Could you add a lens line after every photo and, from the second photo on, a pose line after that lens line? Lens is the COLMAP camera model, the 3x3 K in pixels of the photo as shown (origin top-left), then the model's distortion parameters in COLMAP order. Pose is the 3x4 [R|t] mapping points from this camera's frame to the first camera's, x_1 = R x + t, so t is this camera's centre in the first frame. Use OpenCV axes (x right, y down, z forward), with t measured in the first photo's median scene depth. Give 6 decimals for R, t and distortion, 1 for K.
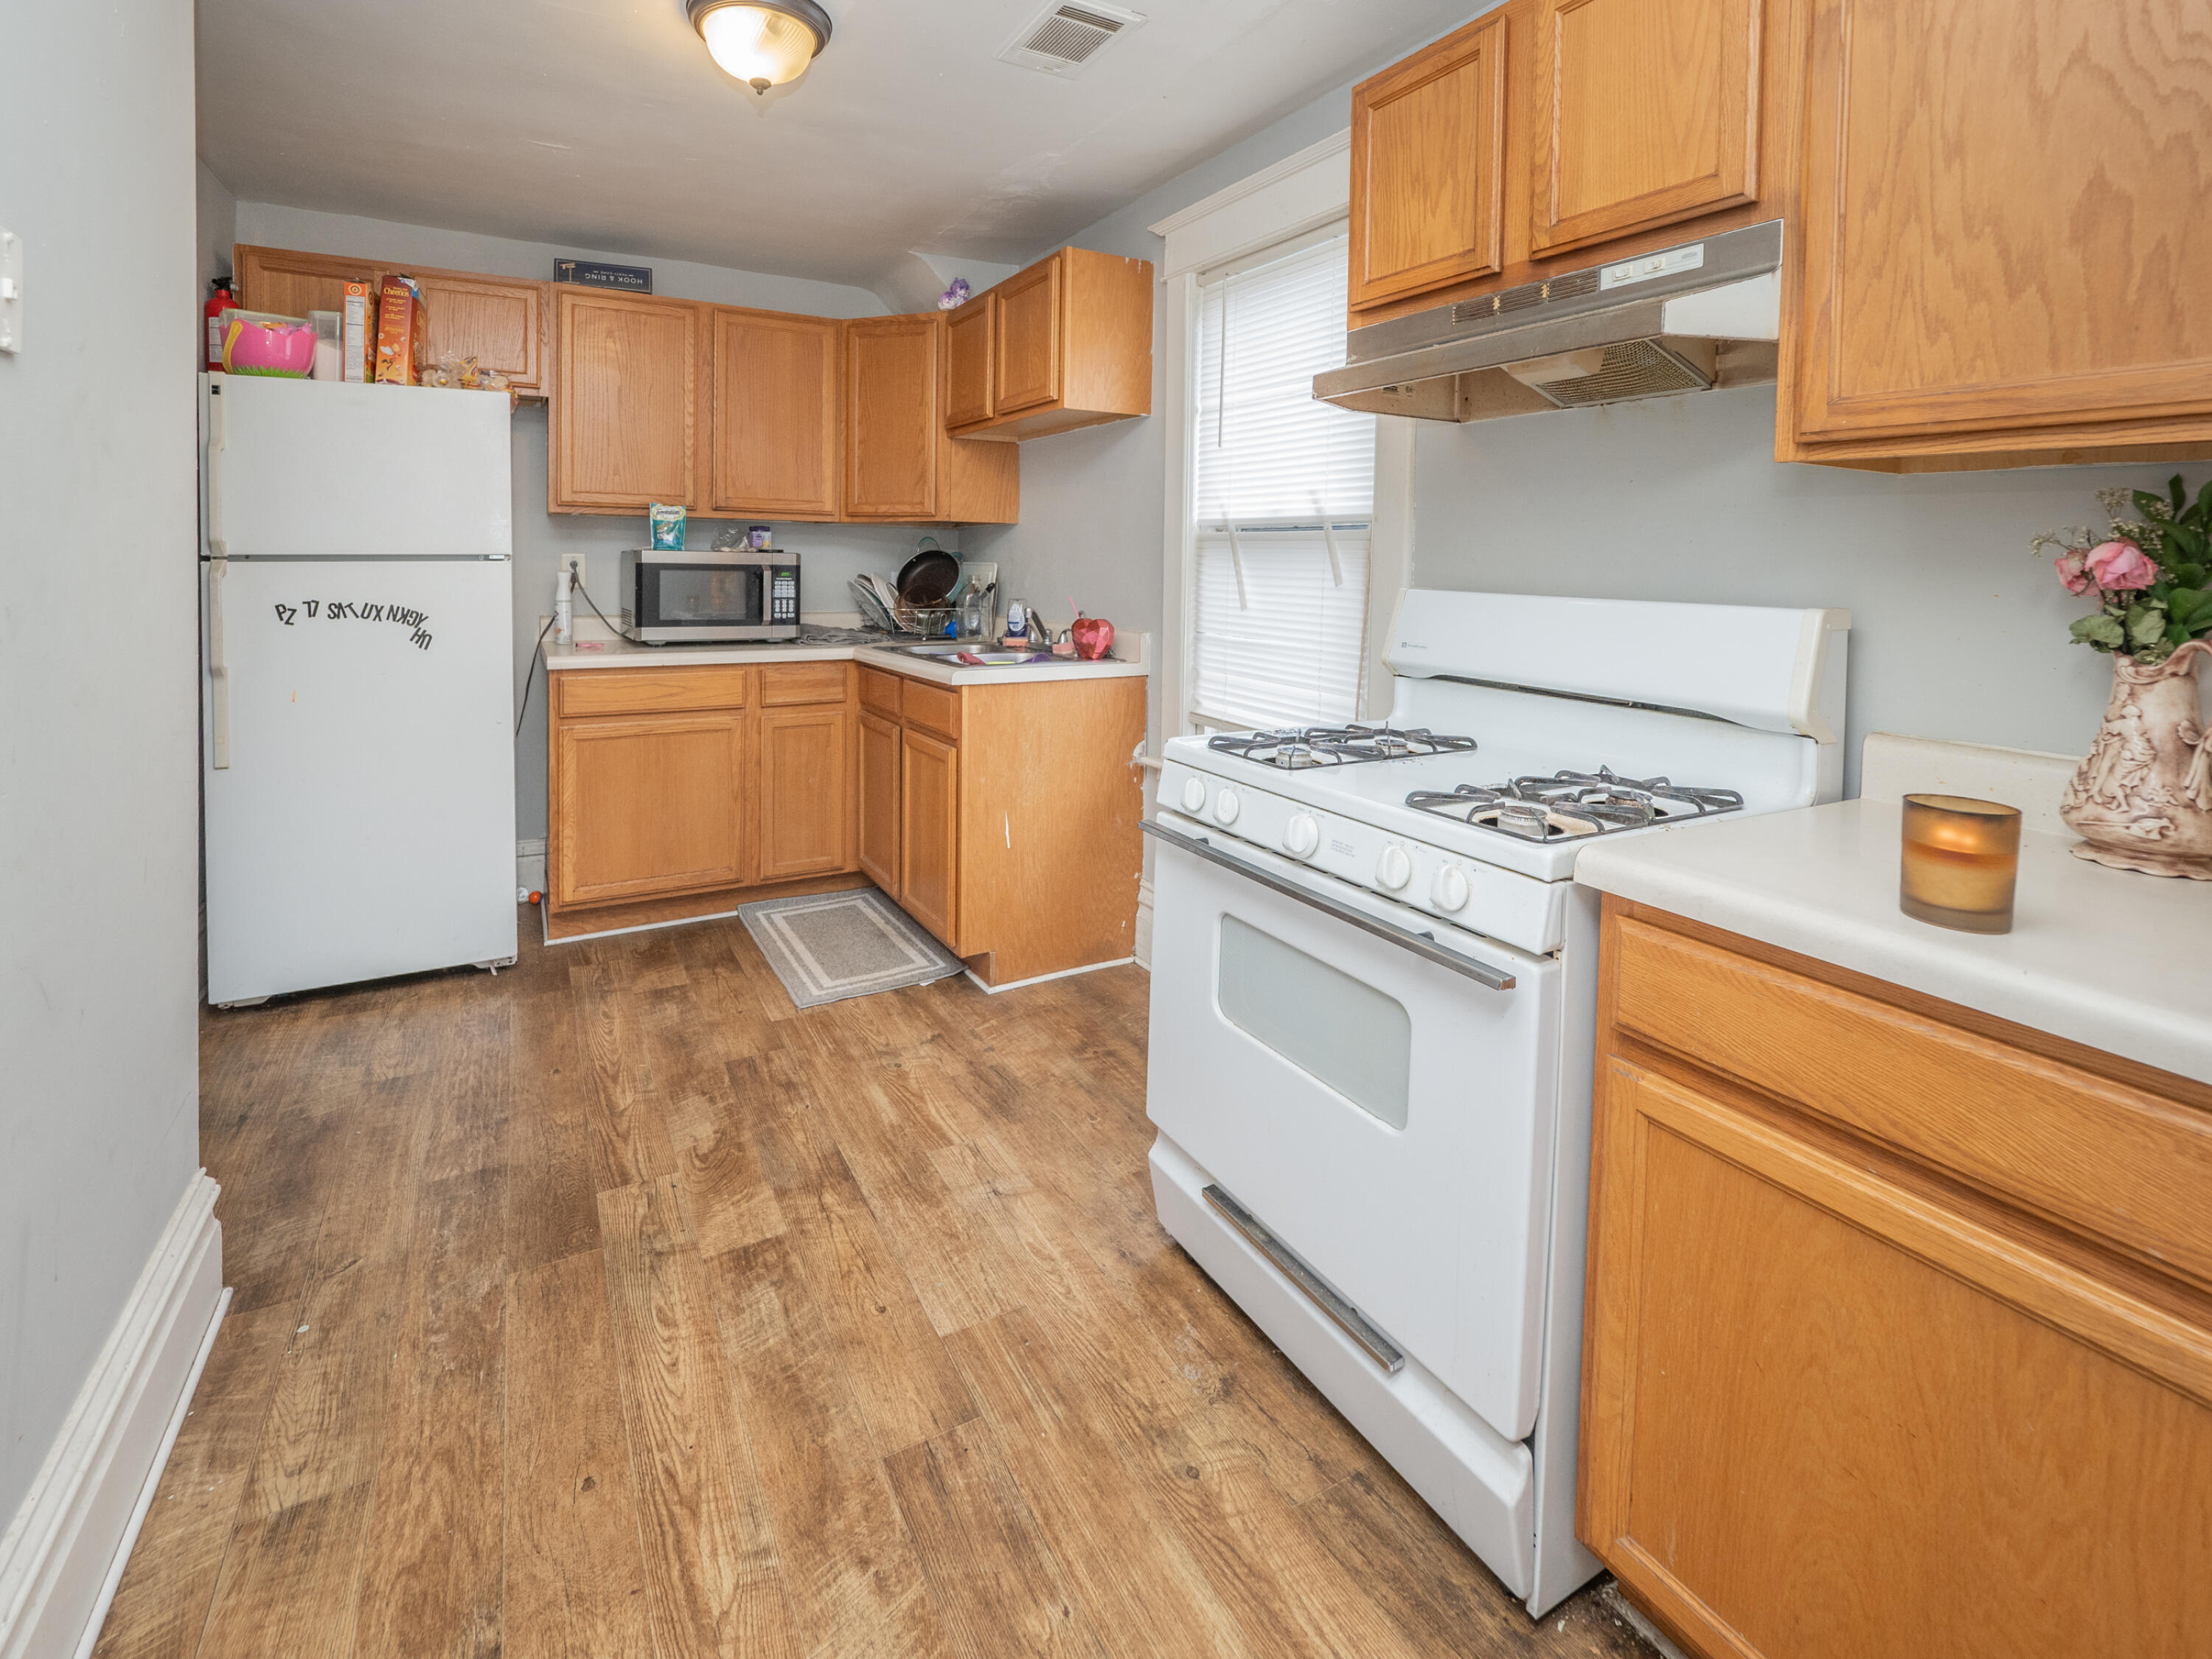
lens RADIAL K [[1053.9, 0, 1102.8], [0, 1053.9, 799.2], [0, 0, 1]] dist [0.015731, -0.000958]
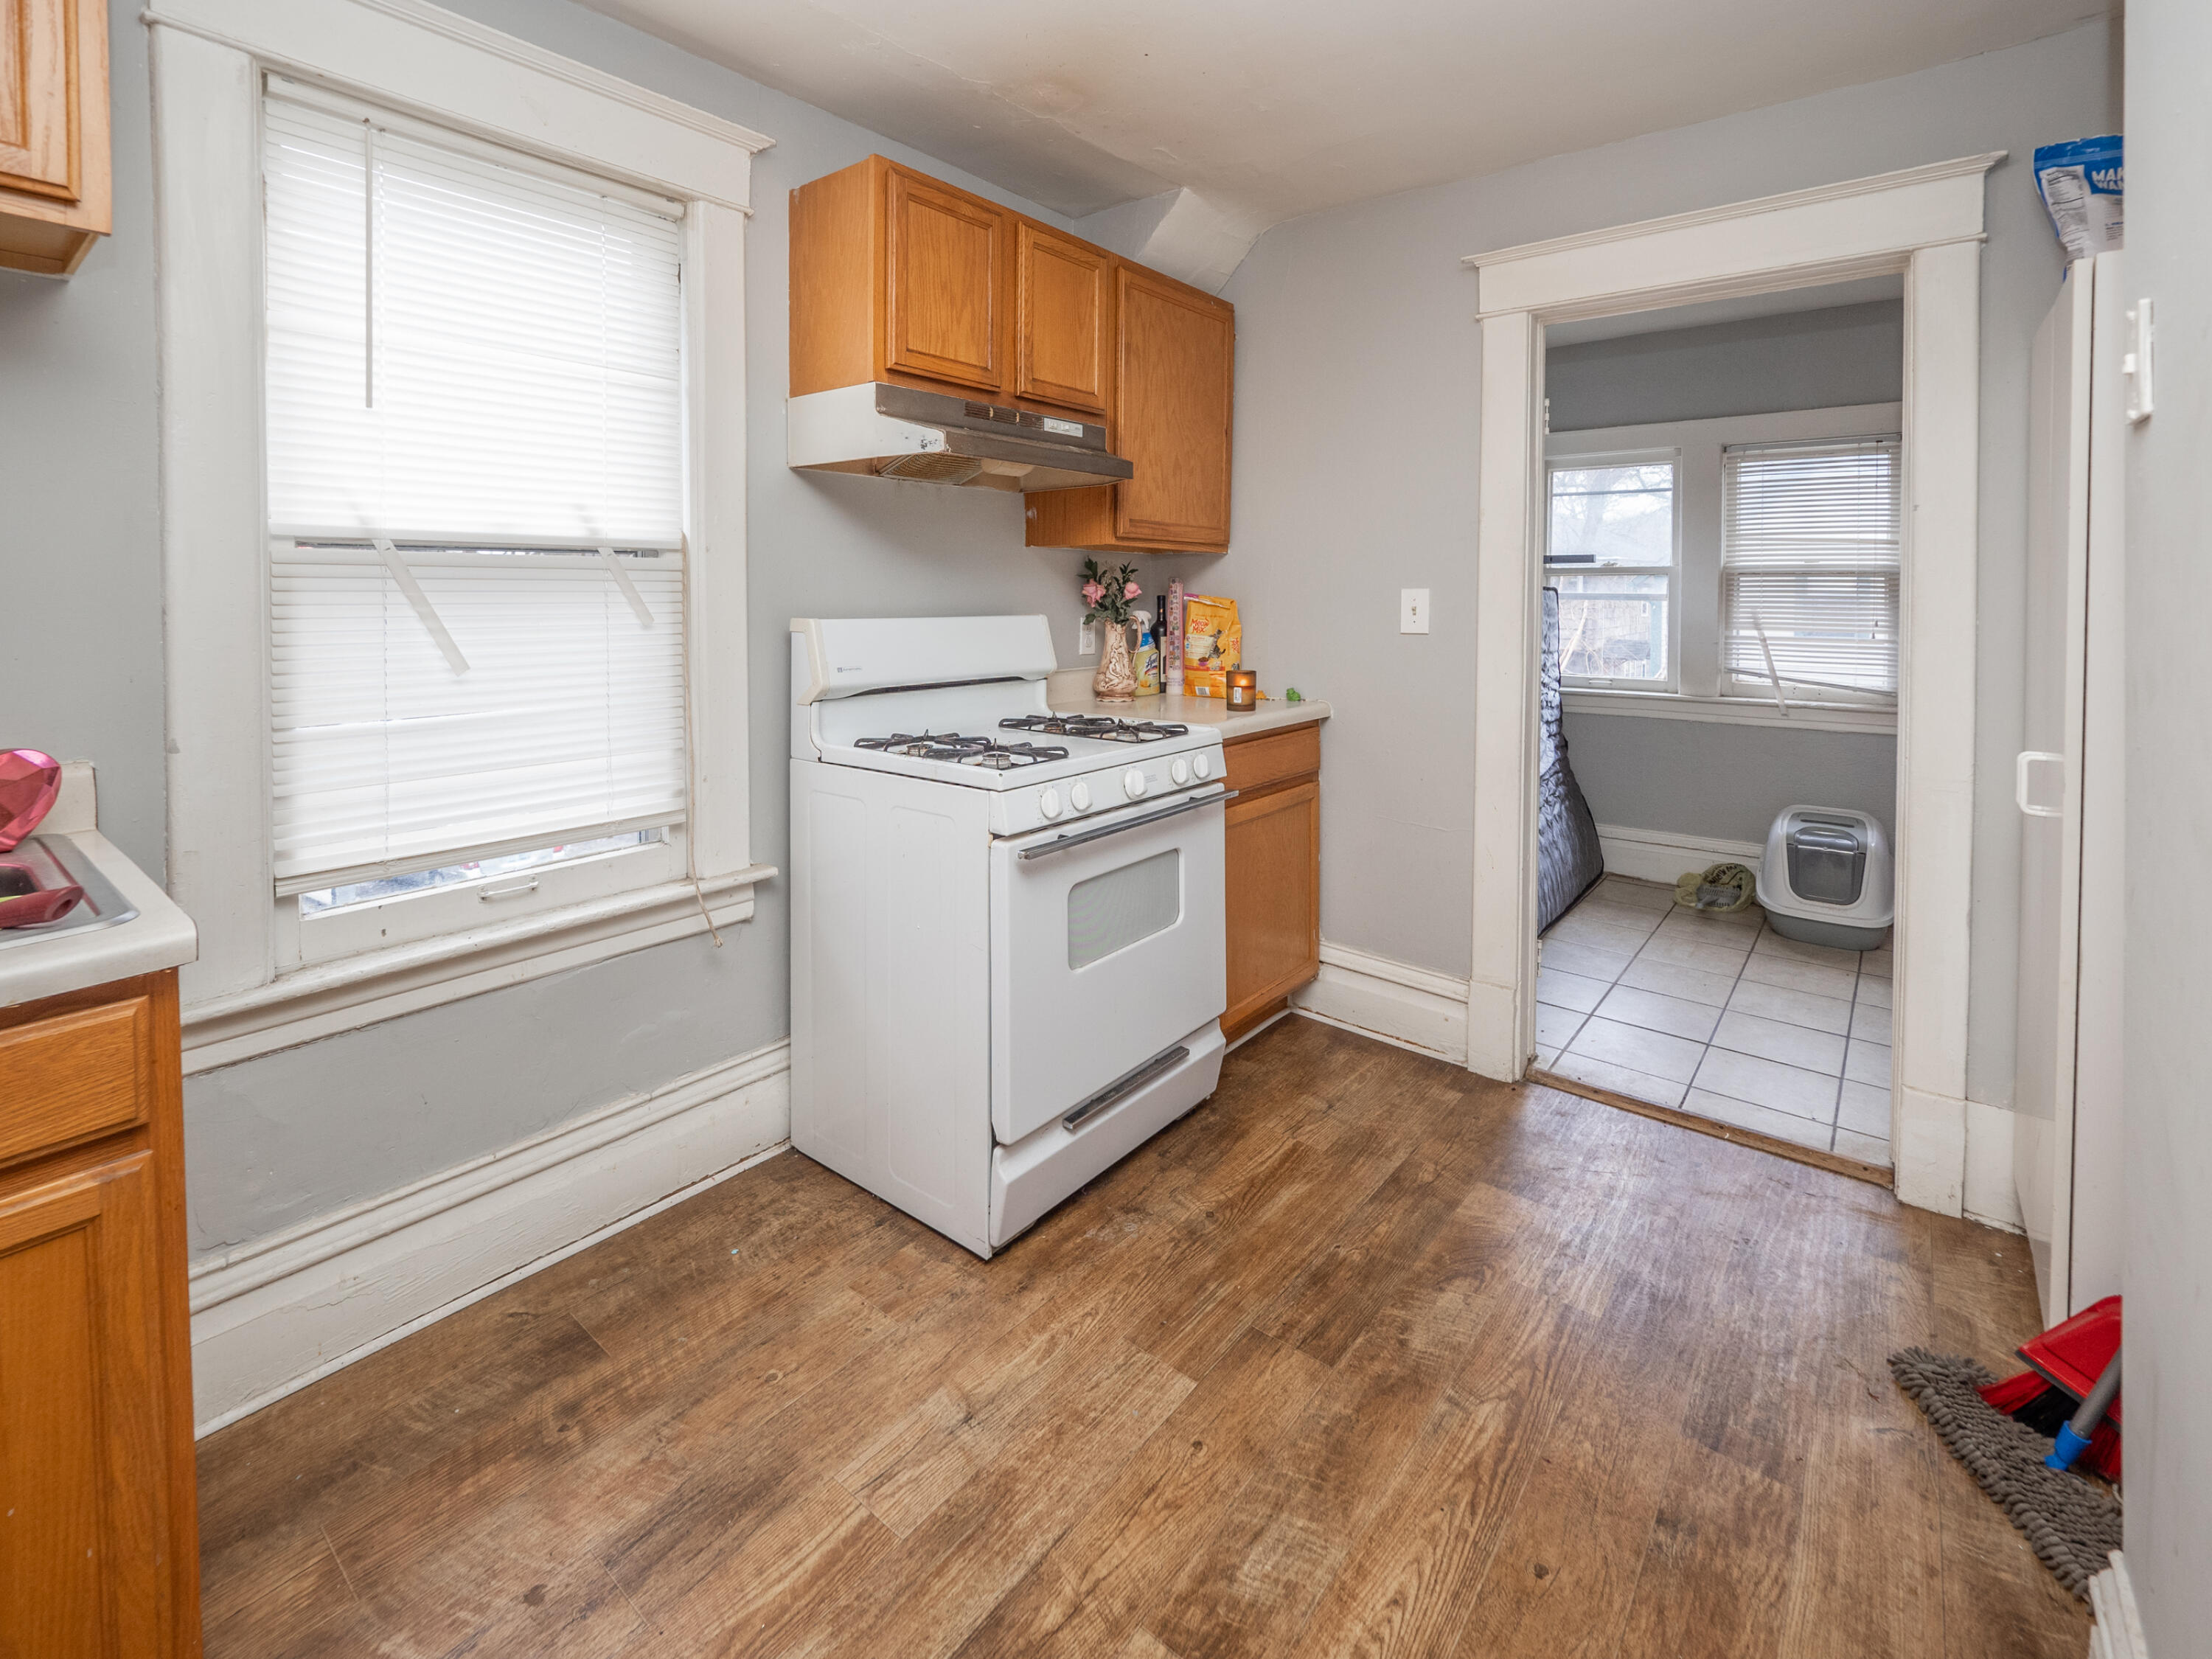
lens RADIAL K [[979.4, 0, 1107.2], [0, 979.4, 806.4], [0, 0, 1]] dist [0.040357, -0.015260]
pose [[-0.385343, -0.222239, 0.895612, -0.842455], [0.198401, 0.927913, 0.315618, -0.308823], [-0.901192, 0.299312, -0.313472, 1.216919]]
